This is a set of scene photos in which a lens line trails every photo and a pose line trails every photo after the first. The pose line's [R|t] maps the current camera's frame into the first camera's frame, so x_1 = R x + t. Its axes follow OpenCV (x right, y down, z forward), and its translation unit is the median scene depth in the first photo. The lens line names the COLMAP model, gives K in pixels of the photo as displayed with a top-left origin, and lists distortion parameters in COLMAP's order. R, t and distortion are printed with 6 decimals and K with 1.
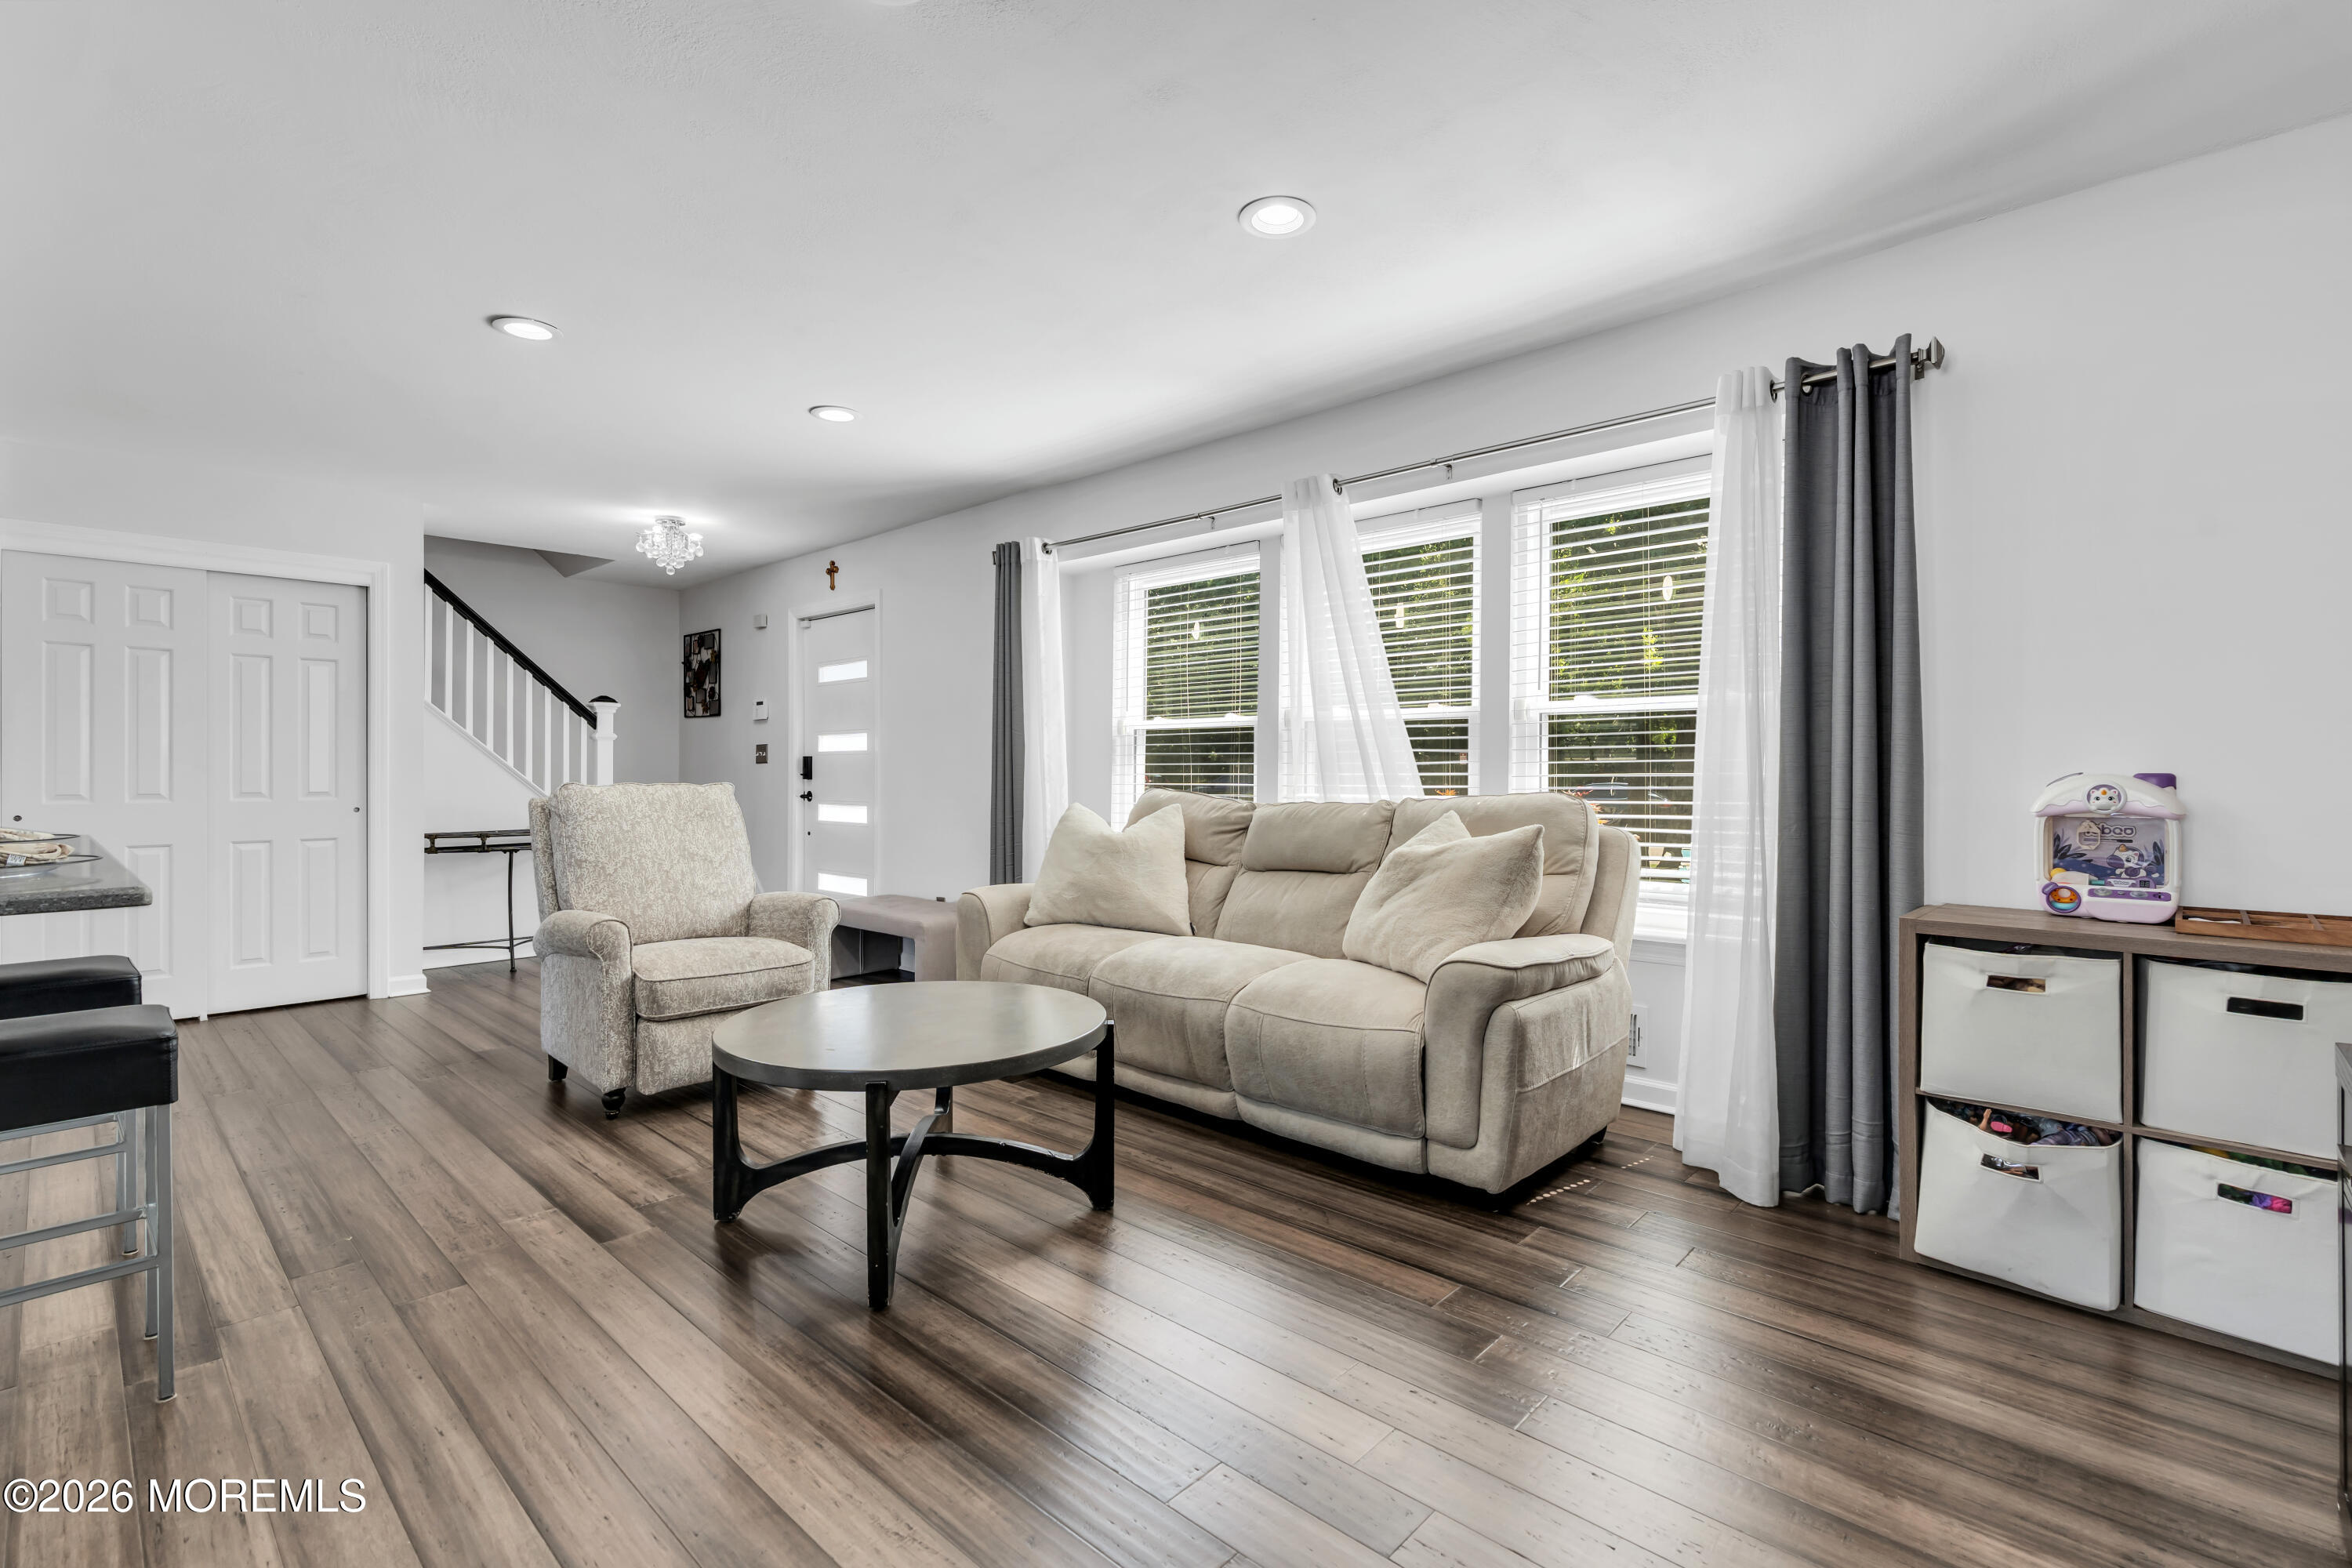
lens RADIAL K [[1060.2, 0, 1172.3], [0, 1060.2, 762.4], [0, 0, 1]] dist [-0.012842, 0.003018]
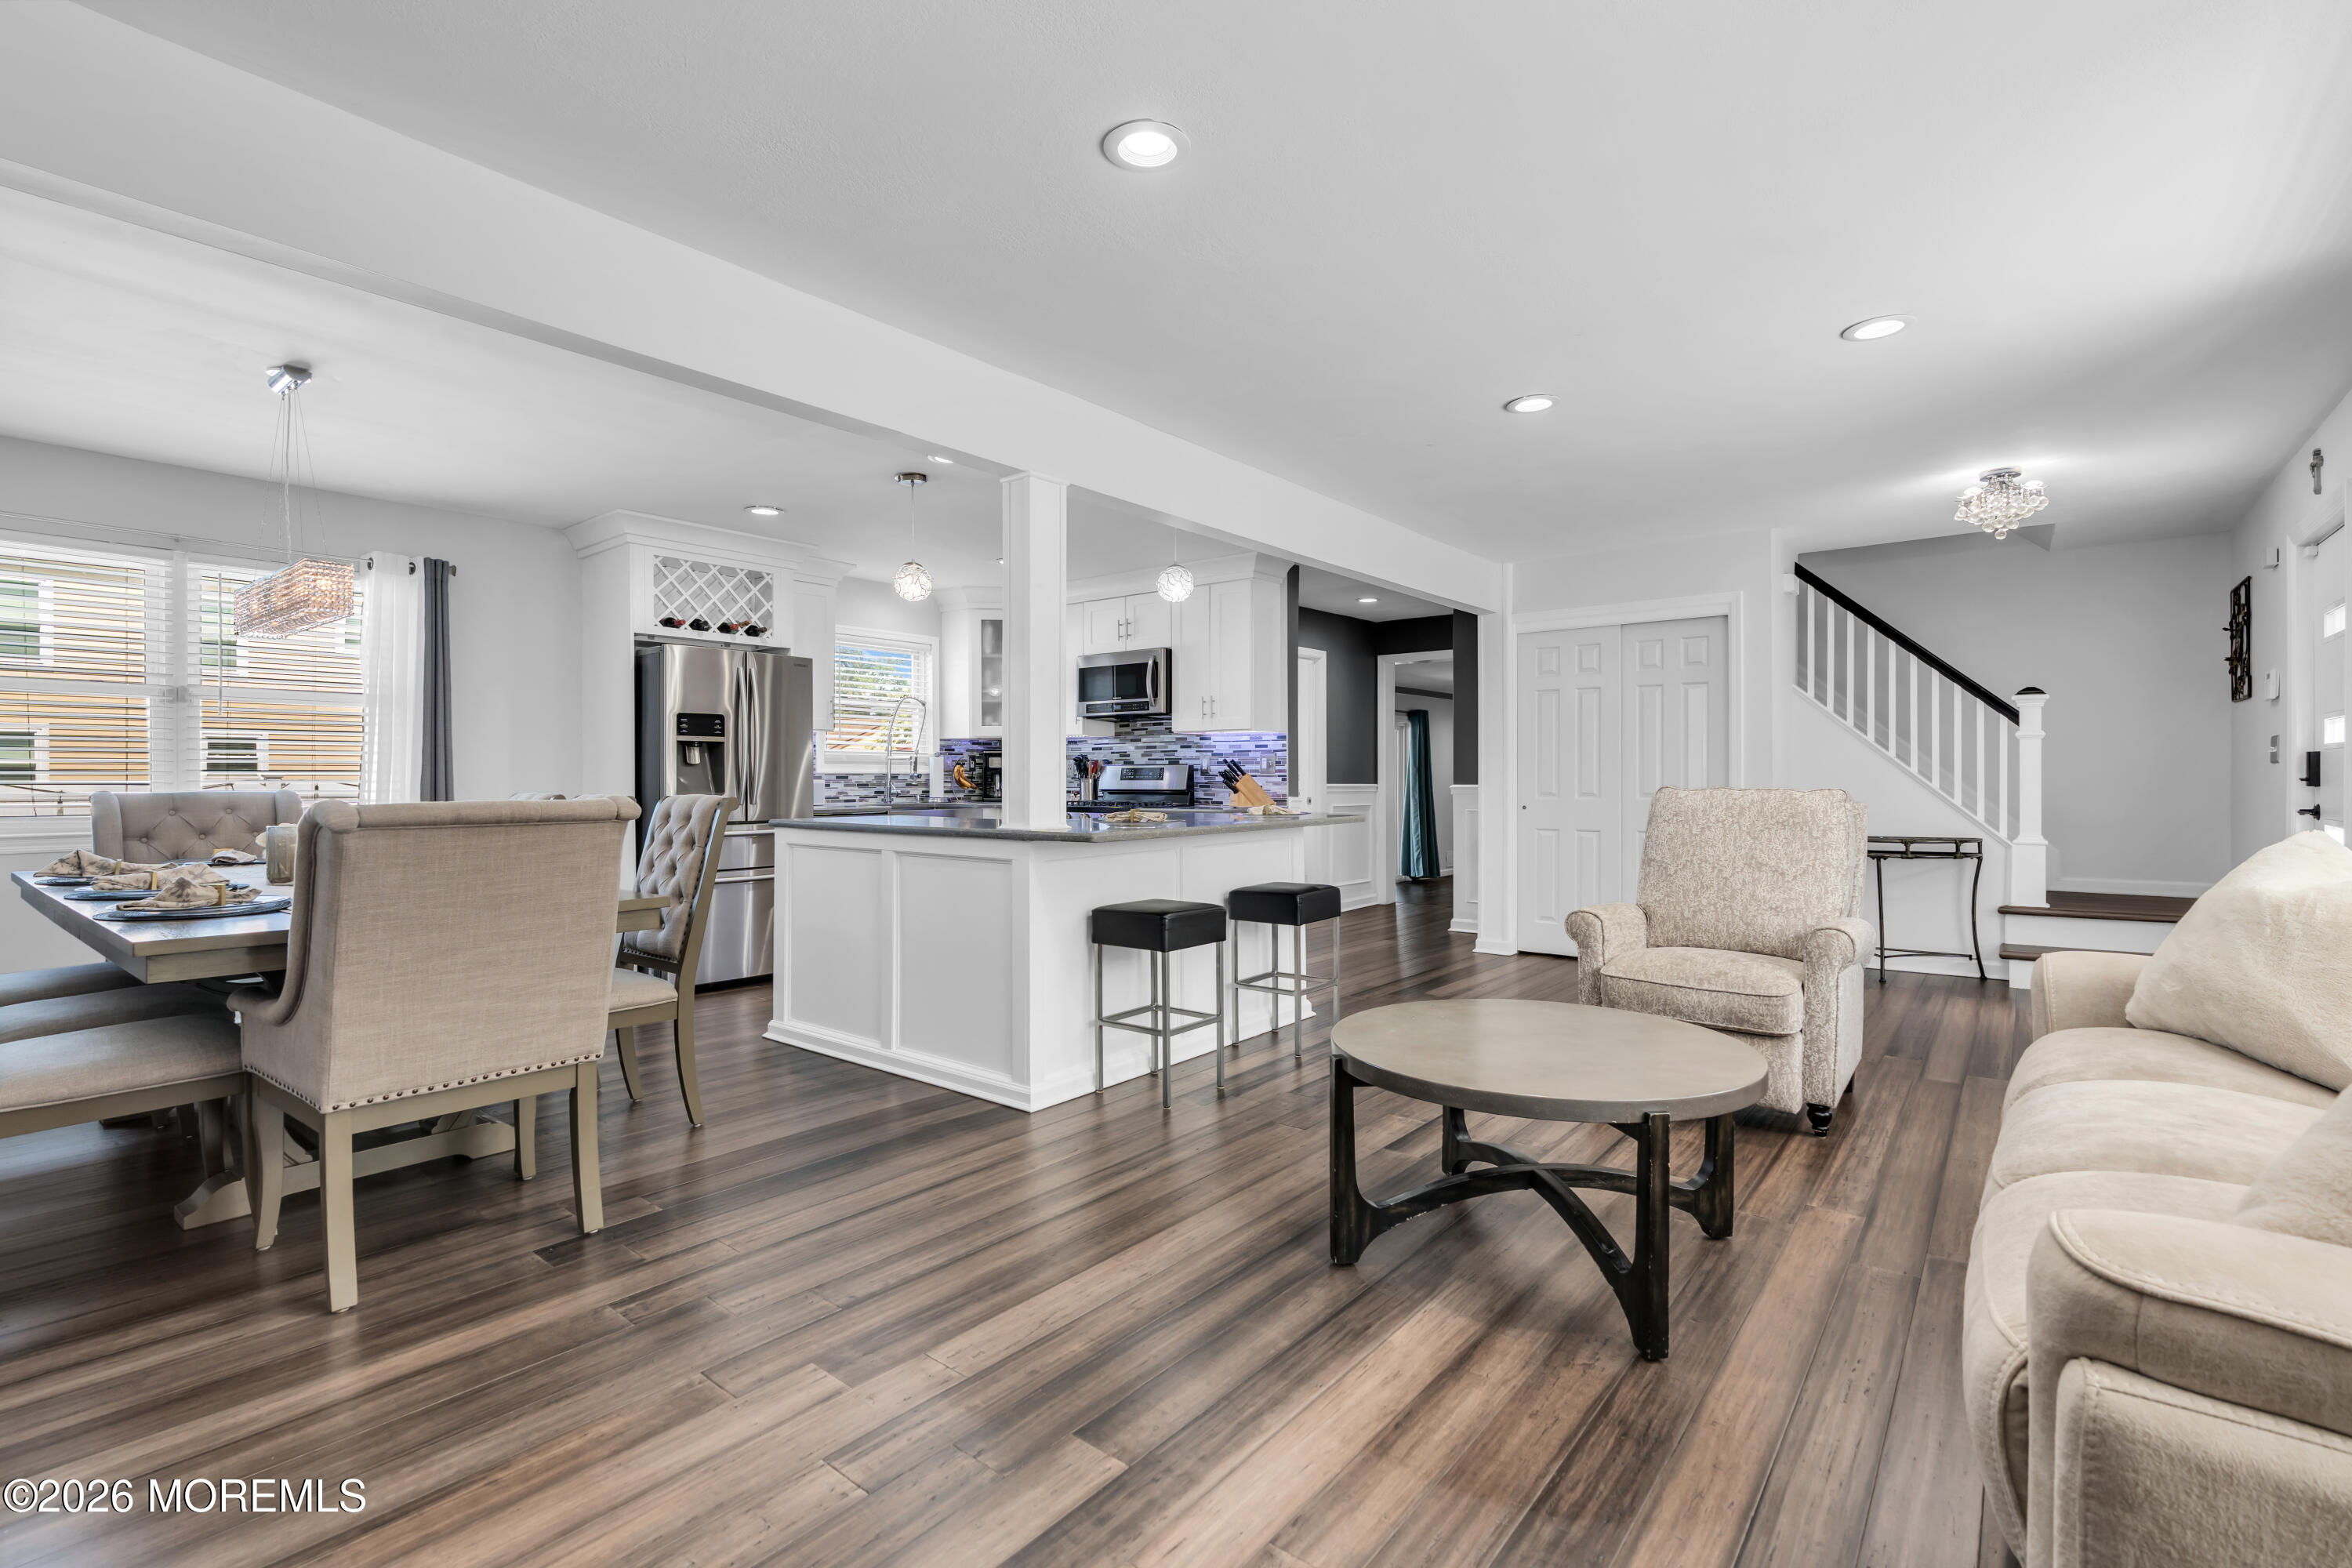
lens RADIAL K [[1060.2, 0, 1170.3], [0, 1060.2, 780.0], [0, 0, 1]] dist [-0.012842, 0.003018]
pose [[0.067649, 0.001453, -0.997708, 0.345002], [0.010984, 0.999937, 0.002201, 0.003578], [0.997649, -0.011108, 0.067629, 0.323048]]
